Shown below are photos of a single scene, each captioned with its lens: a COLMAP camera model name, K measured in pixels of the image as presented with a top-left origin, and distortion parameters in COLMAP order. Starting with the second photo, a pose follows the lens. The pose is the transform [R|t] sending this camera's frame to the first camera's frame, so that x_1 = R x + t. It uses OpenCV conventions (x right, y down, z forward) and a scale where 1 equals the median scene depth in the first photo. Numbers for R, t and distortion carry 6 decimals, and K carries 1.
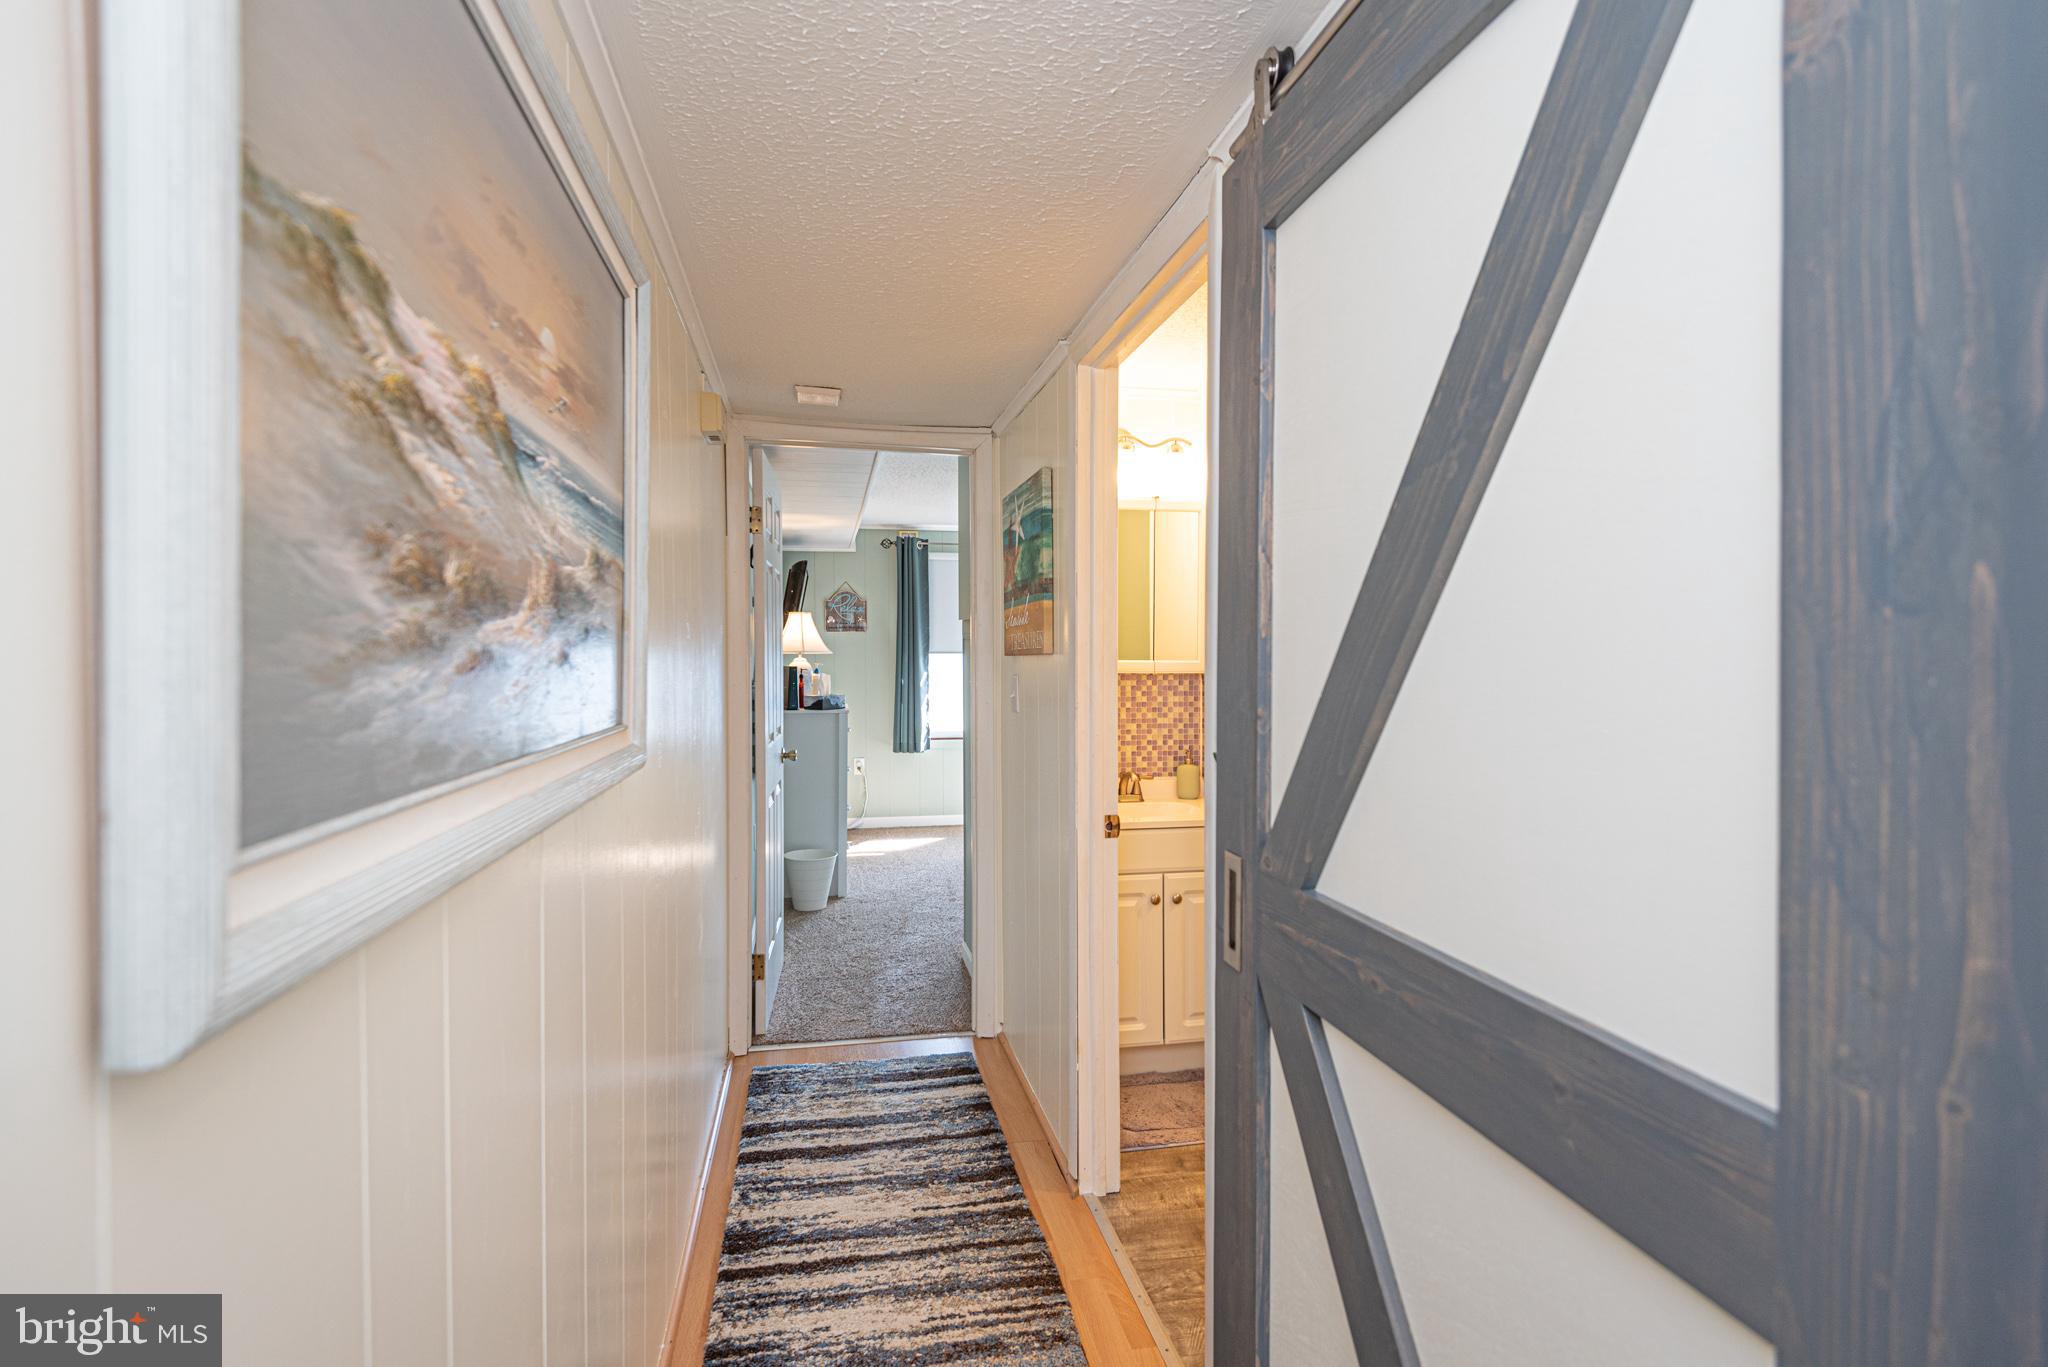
lens RADIAL K [[945.8, 0, 1019.3], [0, 945.8, 673.1], [0, 0, 1]] dist [0.042243, -0.023833]
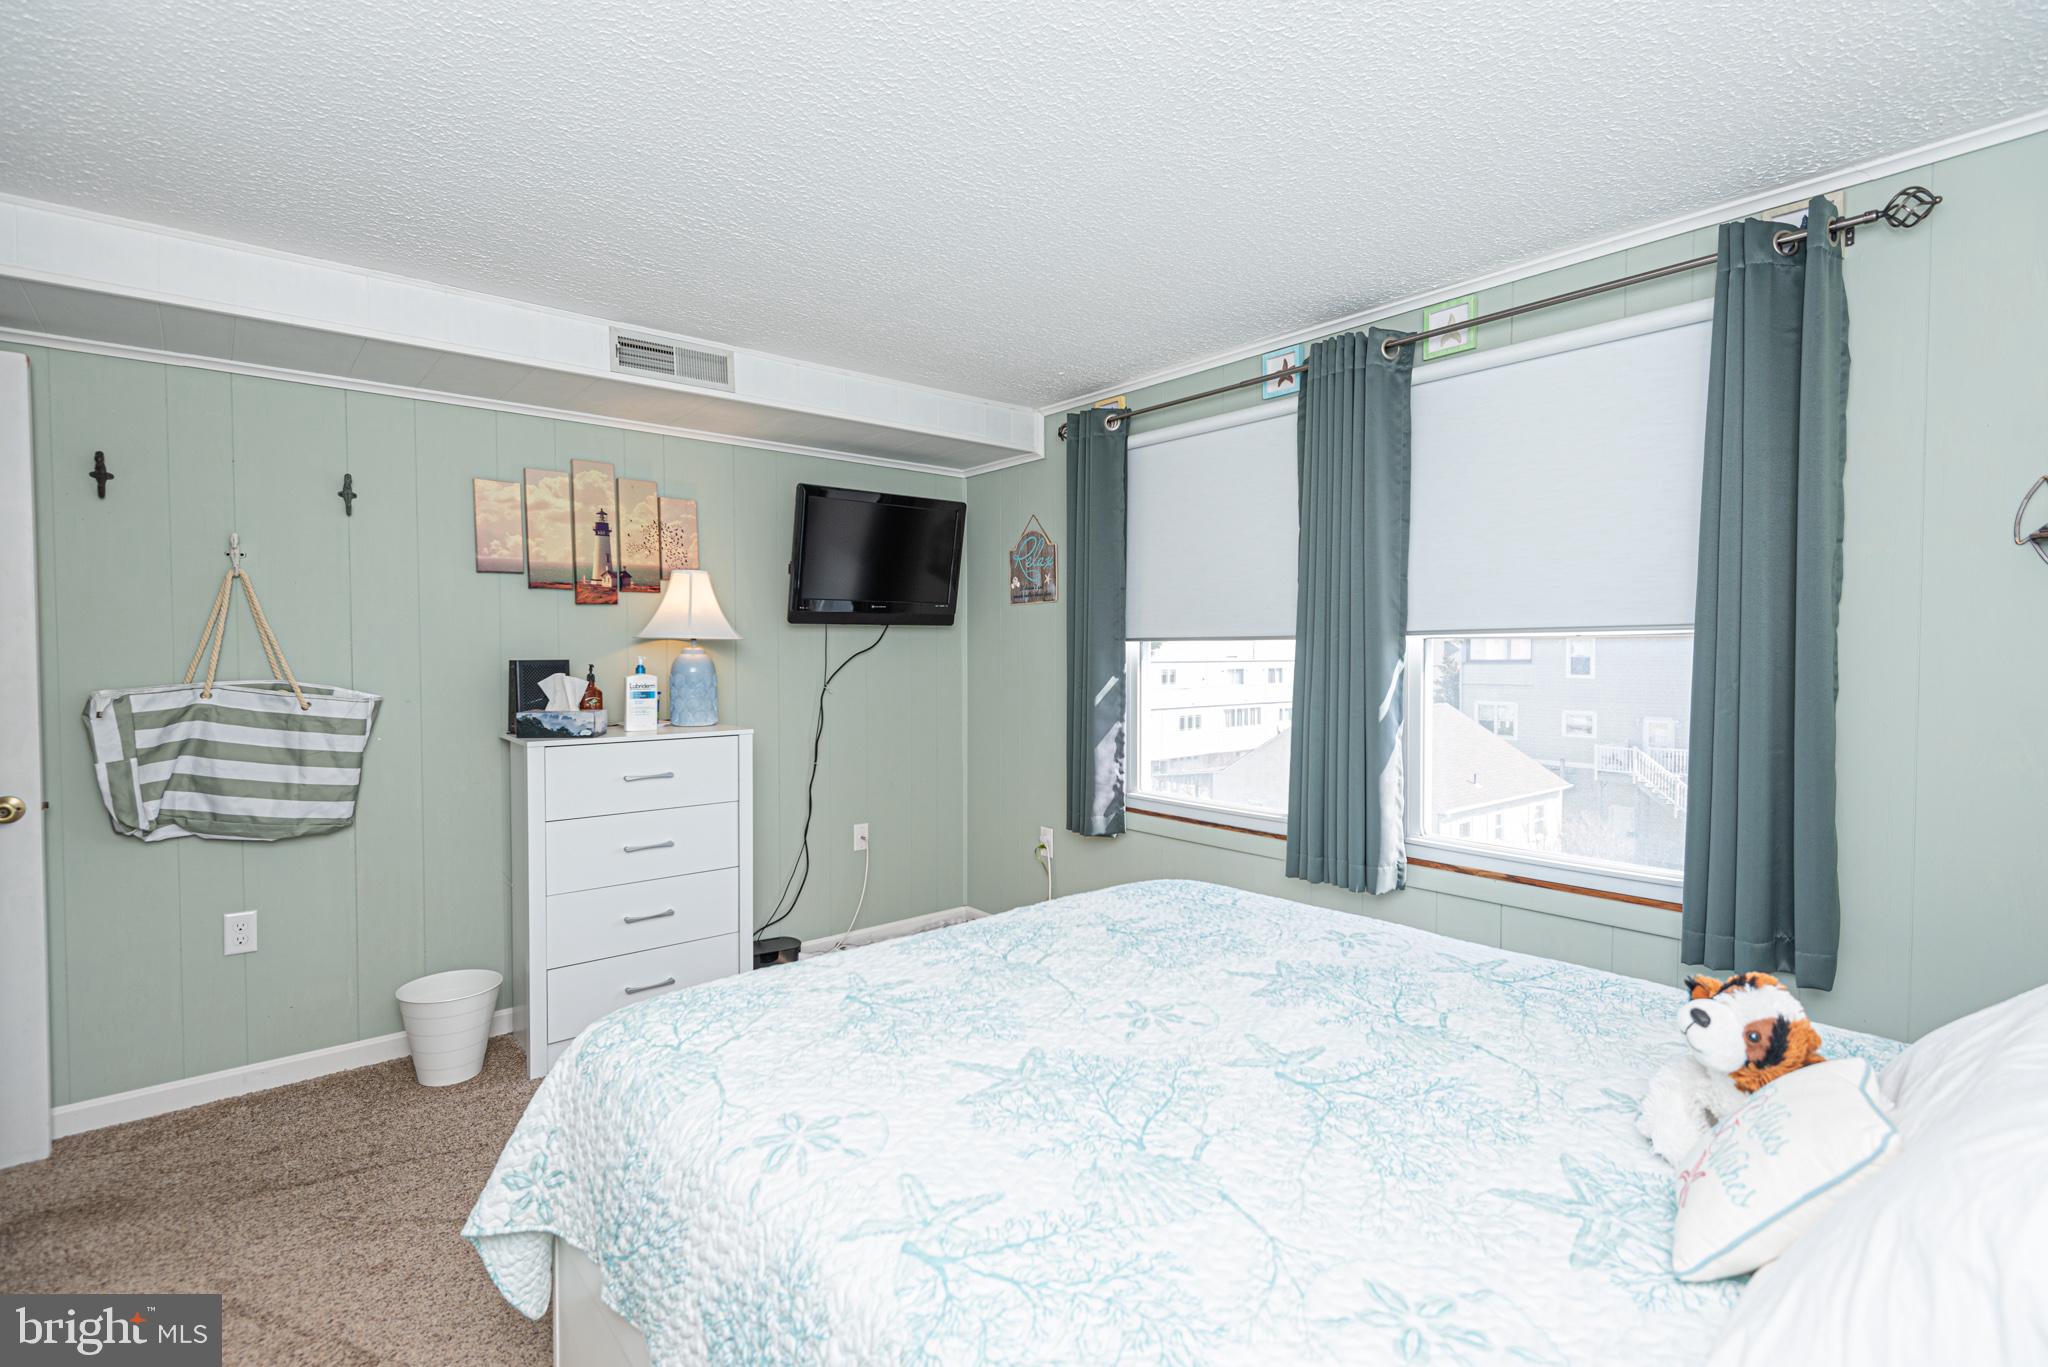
lens RADIAL K [[945.8, 0, 1019.3], [0, 945.8, 673.1], [0, 0, 1]] dist [0.042243, -0.023833]
pose [[0.470654, 0.024271, -0.881984, 0.316029], [-0.022348, 0.999629, 0.015582, -0.010046], [0.882035, 0.012377, 0.471022, 0.726166]]
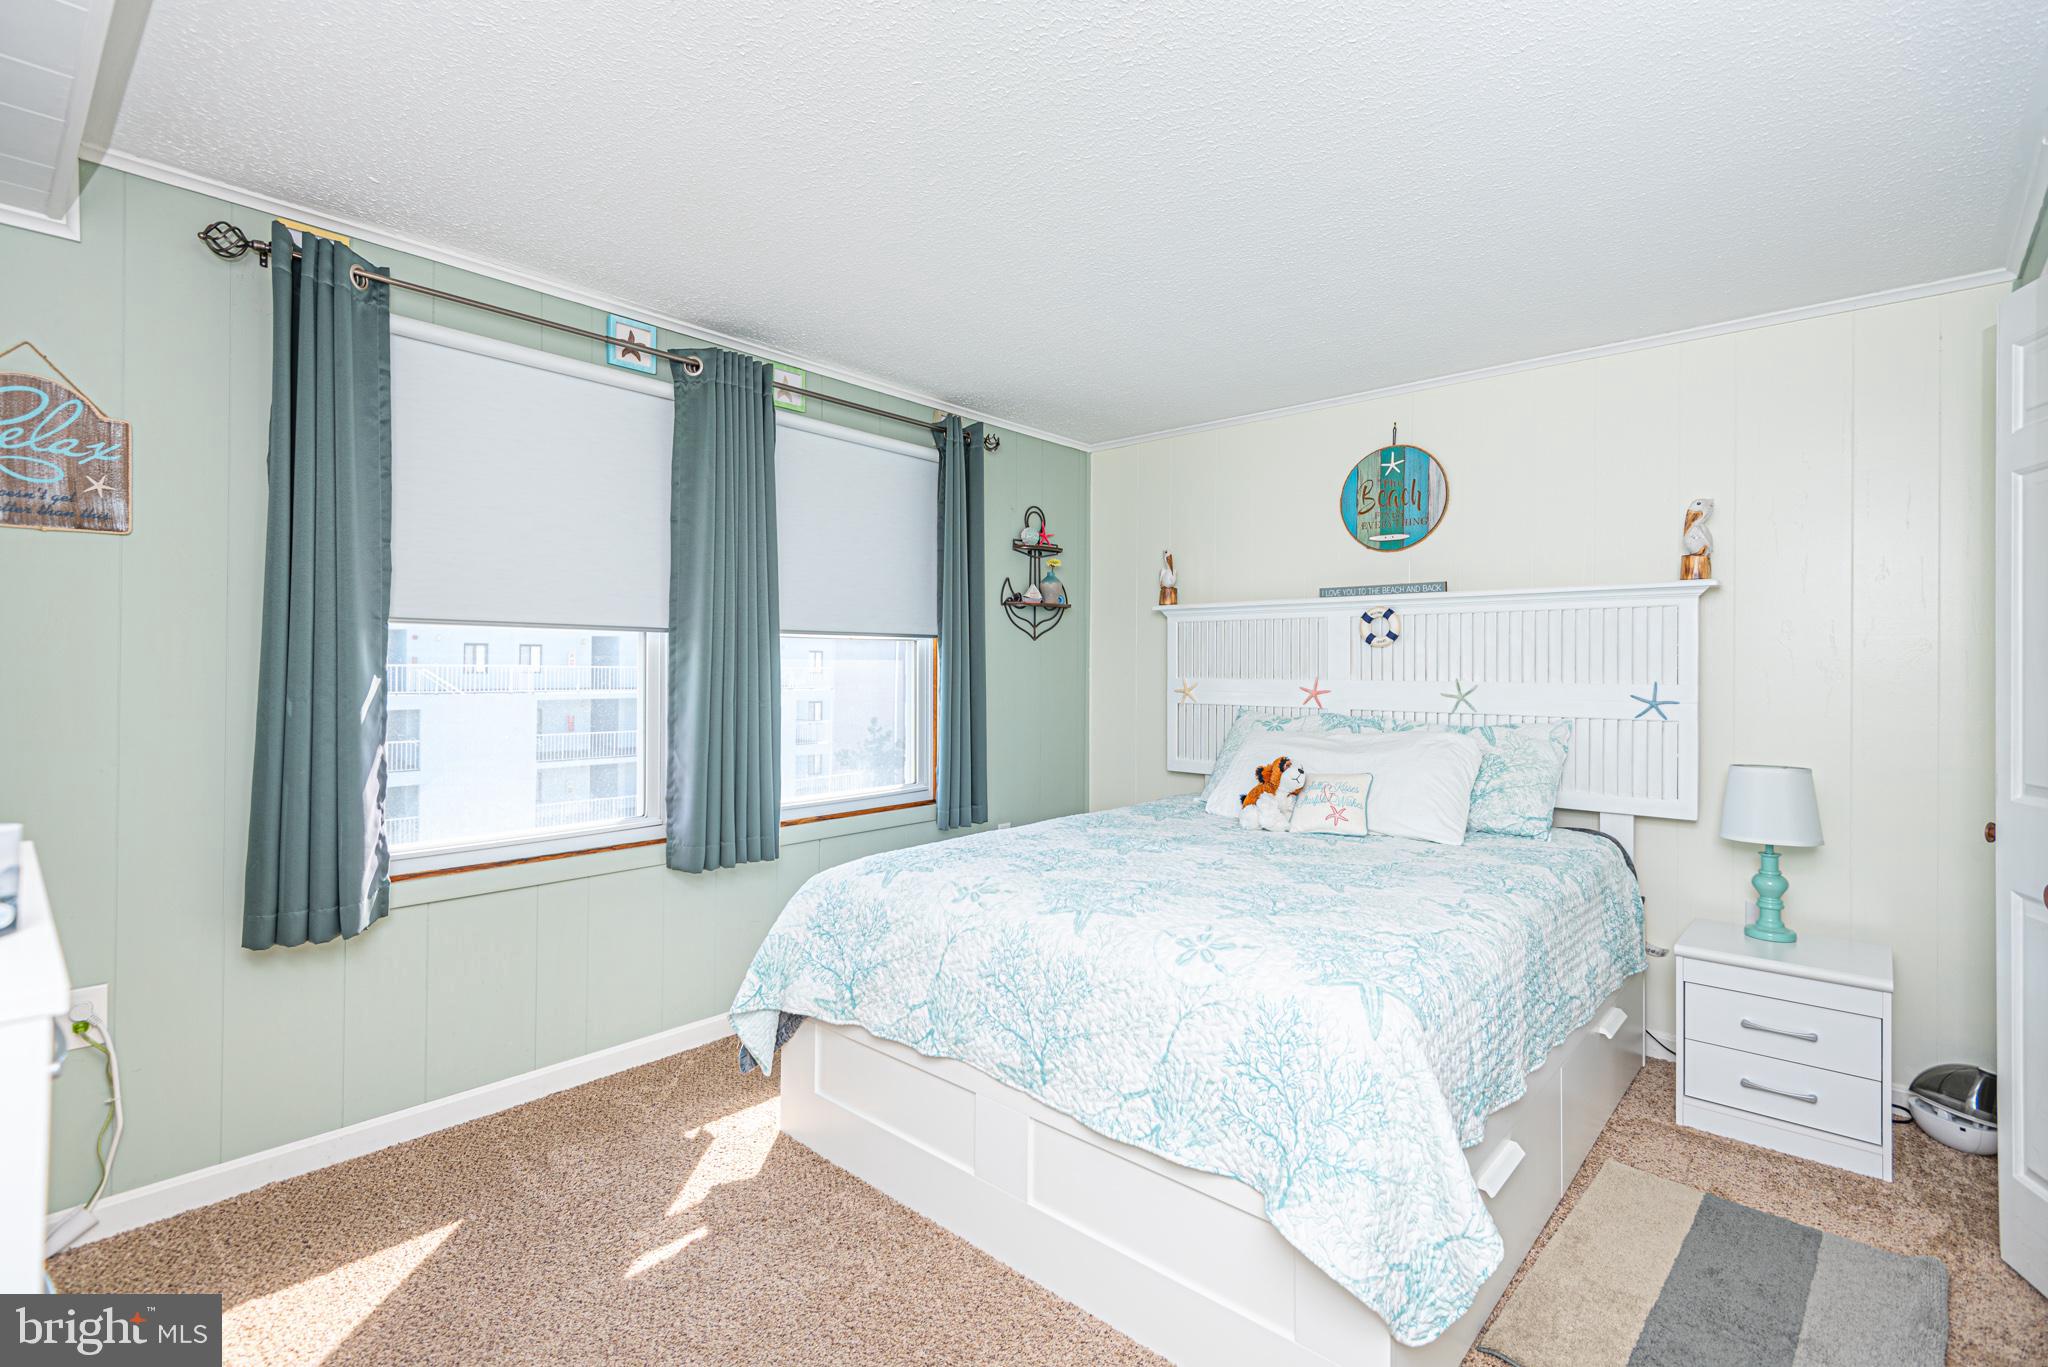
lens RADIAL K [[945.8, 0, 1019.3], [0, 945.8, 673.1], [0, 0, 1]] dist [0.042243, -0.023833]
pose [[0.801914, 0.006939, 0.597399, -0.119775], [-0.000502, 0.999940, -0.010942, 0.000782], [-0.597440, 0.008475, 0.801869, 0.613517]]
